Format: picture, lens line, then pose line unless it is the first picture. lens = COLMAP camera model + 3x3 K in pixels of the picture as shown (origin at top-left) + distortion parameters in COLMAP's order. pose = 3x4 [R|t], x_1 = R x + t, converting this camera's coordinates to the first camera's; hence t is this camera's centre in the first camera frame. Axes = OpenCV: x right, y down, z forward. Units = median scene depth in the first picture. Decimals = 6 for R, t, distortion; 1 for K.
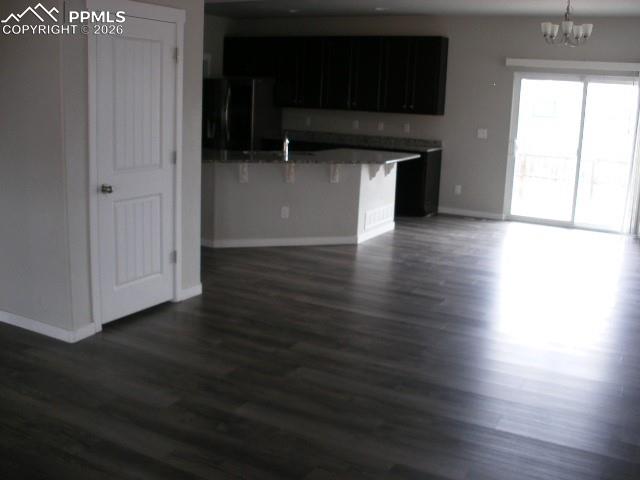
lens RADIAL K [[703.6, 0, 320.0], [0, 703.6, 240.0], [0, 0, 1]] dist [-0.178404, 0.023490]
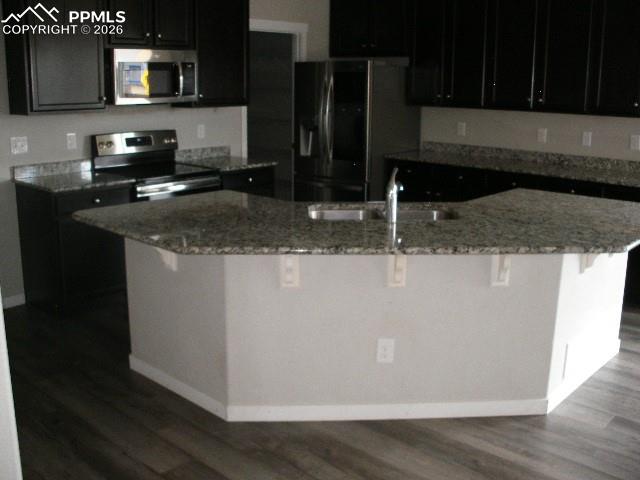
lens RADIAL K [[703.6, 0, 320.0], [0, 703.6, 240.0], [0, 0, 1]] dist [-0.178404, 0.023490]
pose [[0.969984, 0.025106, -0.241868, 0.012464], [-0.021997, 0.999637, 0.015549, -0.091815], [0.242171, -0.009762, 0.970185, 0.442421]]
